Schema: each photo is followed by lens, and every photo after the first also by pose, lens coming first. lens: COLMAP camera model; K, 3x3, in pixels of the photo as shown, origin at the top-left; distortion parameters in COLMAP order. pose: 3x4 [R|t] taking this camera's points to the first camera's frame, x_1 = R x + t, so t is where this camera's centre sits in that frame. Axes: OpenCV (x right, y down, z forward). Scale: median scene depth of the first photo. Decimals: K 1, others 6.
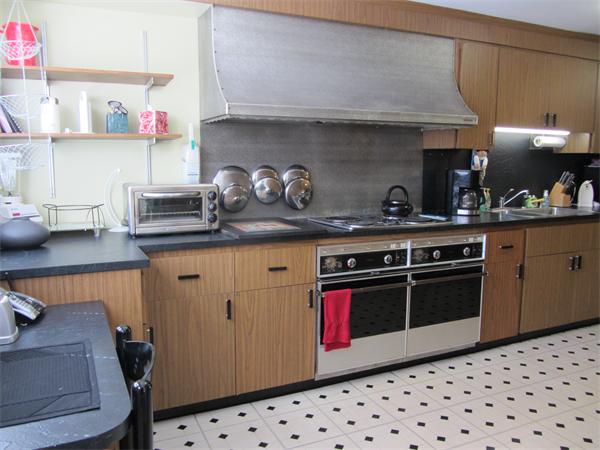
lens RADIAL K [[501.2, 0, 300.2], [0, 501.2, 227.0], [0, 0, 1]] dist [-0.040848, 0.024563]
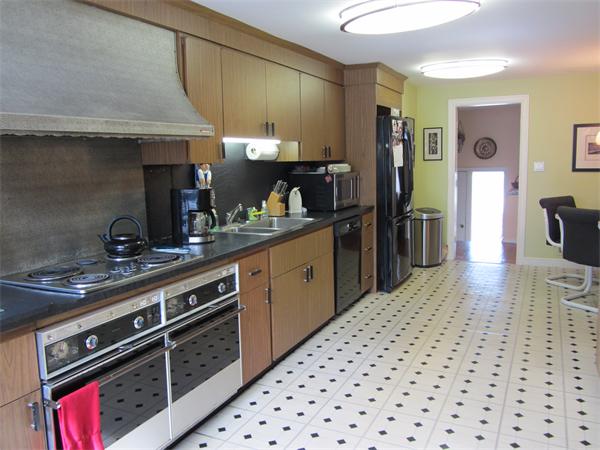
lens RADIAL K [[501.2, 0, 301.7], [0, 501.2, 220.5], [0, 0, 1]] dist [-0.040848, 0.024563]
pose [[0.784423, -0.103652, 0.611504, -0.057711], [0.112653, 0.993348, 0.023868, -0.063772], [-0.609910, 0.050165, 0.790881, 0.236106]]
